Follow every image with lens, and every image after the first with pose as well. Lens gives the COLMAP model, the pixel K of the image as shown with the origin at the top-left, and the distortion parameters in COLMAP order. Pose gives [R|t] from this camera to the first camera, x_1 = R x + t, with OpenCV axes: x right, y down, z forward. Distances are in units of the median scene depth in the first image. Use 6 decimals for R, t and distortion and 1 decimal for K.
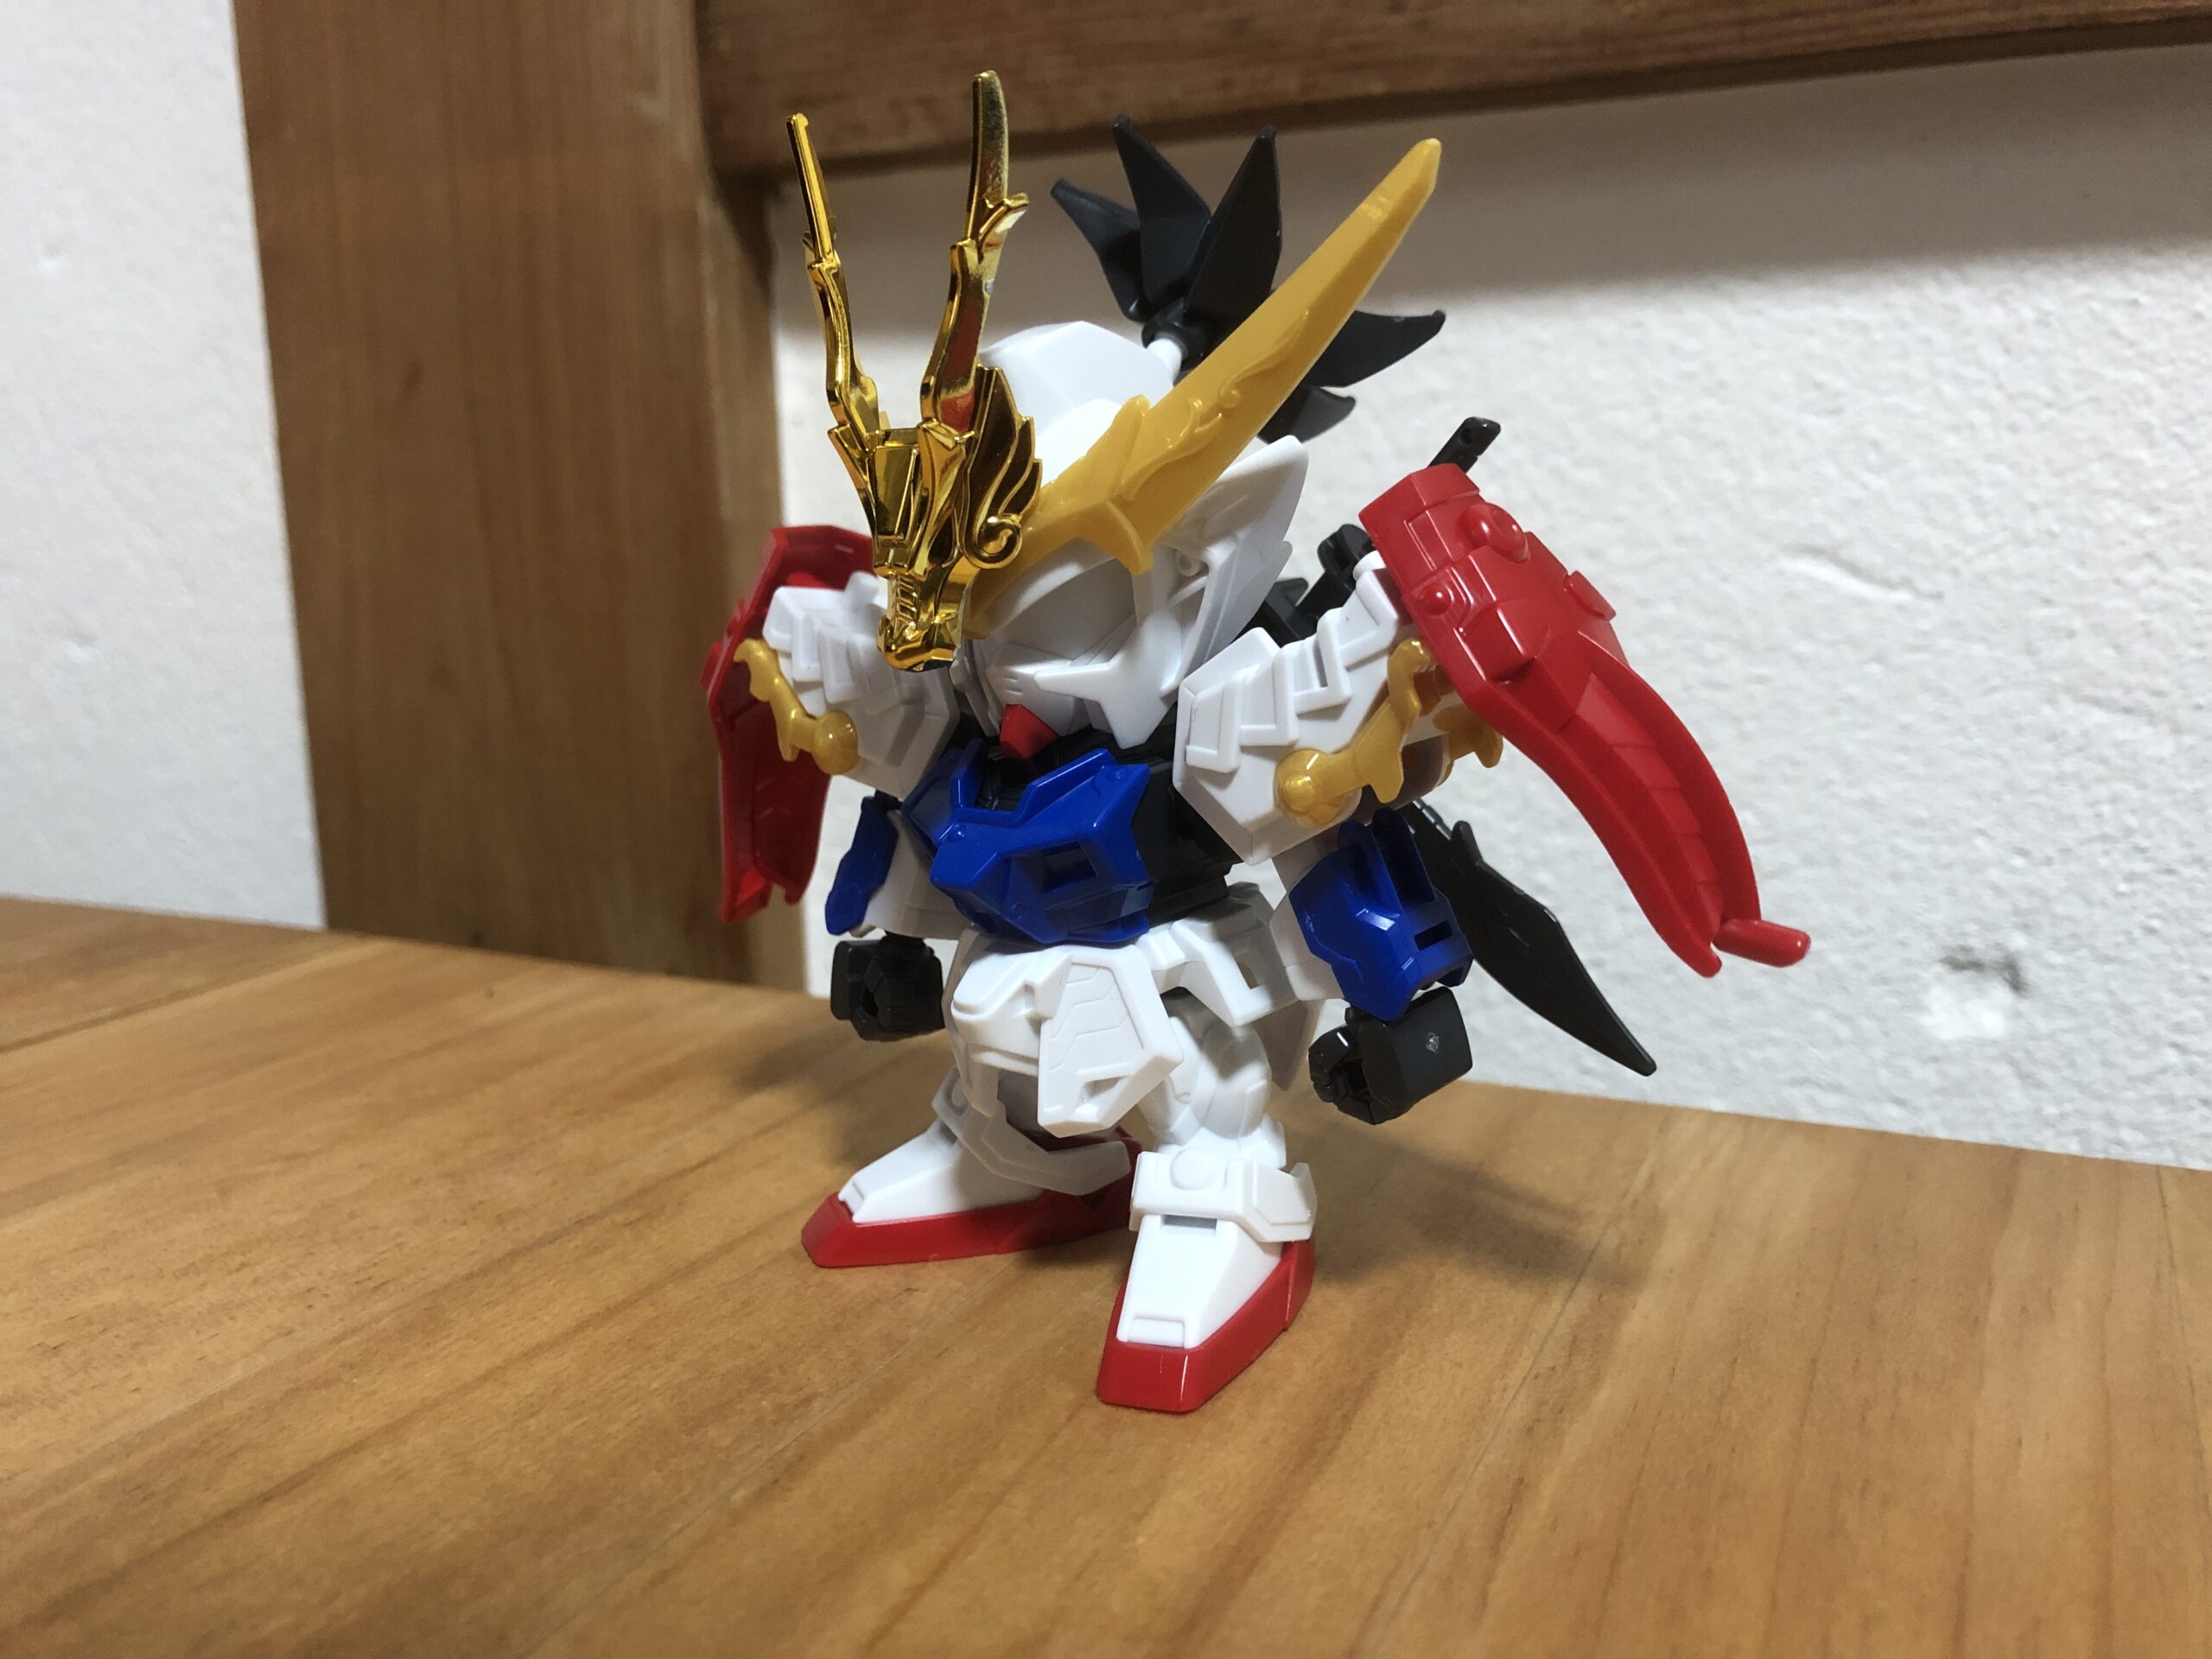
lens RADIAL K [[1885.0, 0, 1106.0], [0, 1885.0, 829.5], [0, 0, 1]] dist [-0.030045, 0.076955]
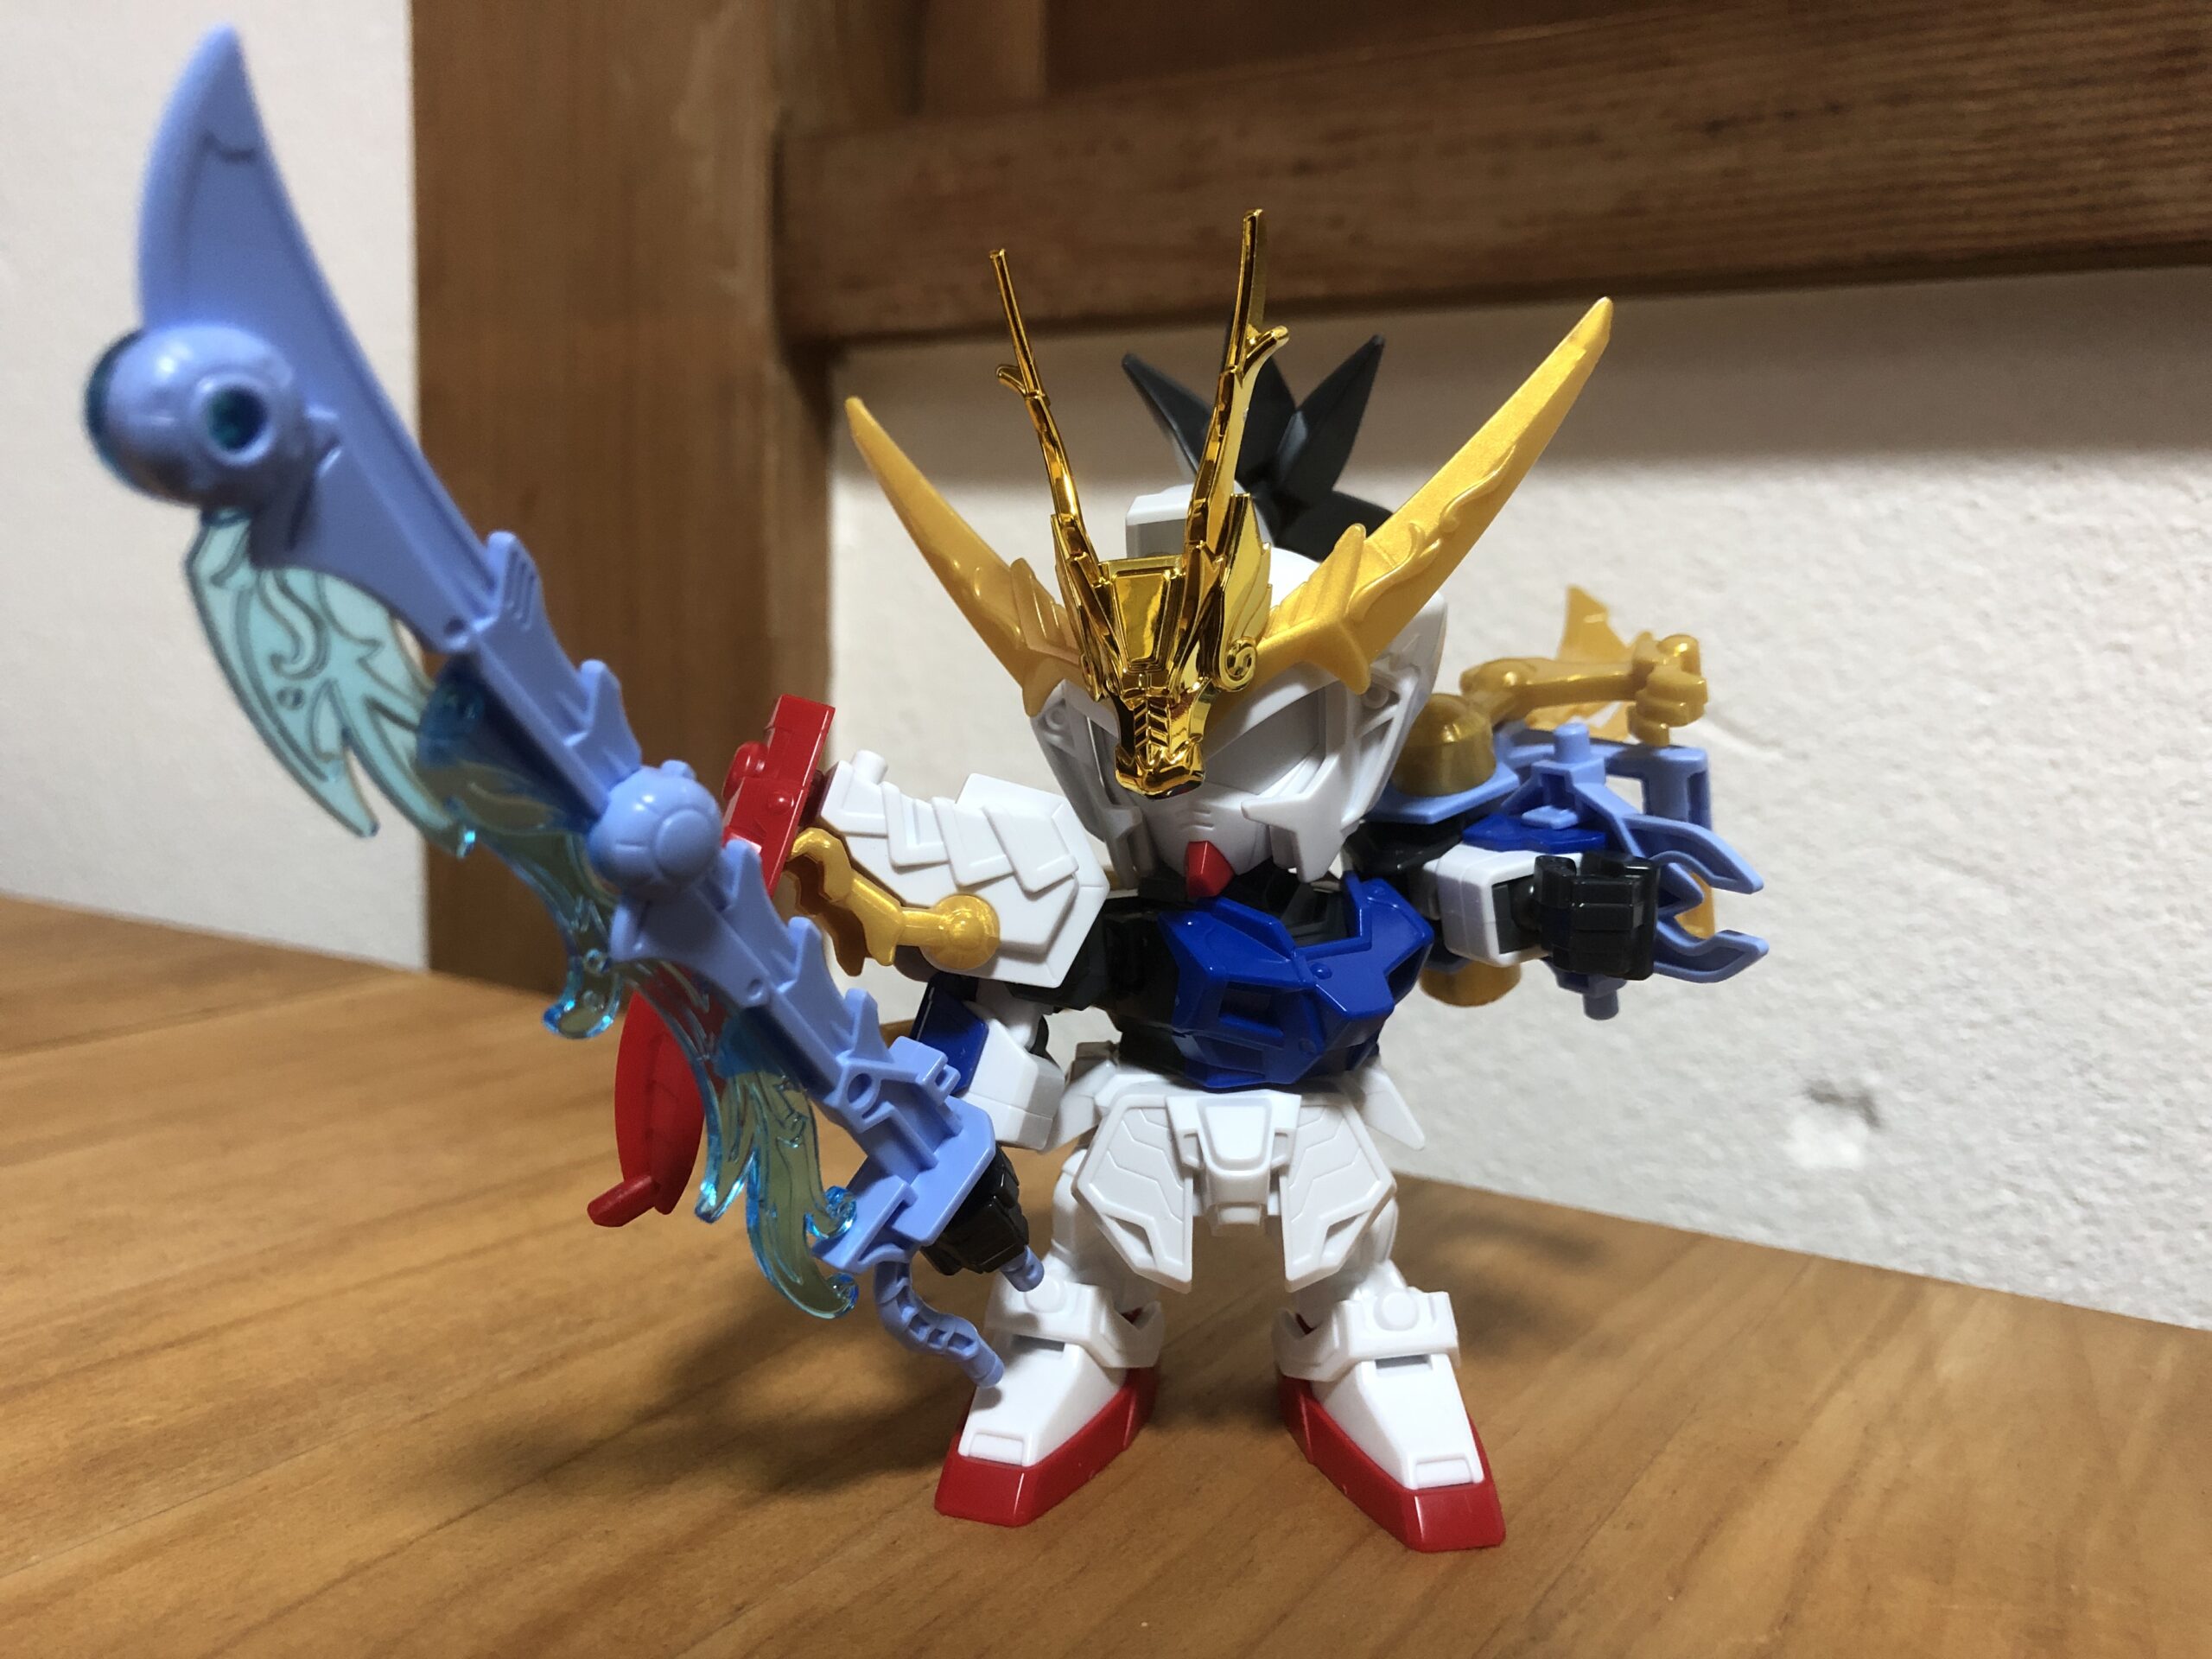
lens RADIAL K [[1885.0, 0, 1106.0], [0, 1885.0, 829.5], [0, 0, 1]] dist [-0.030045, 0.076955]
pose [[0.991992, 0.060303, -0.110976, 0.163563], [-0.067777, 0.995590, -0.064854, 0.017091], [0.106576, 0.071857, 0.991705, -0.131688]]
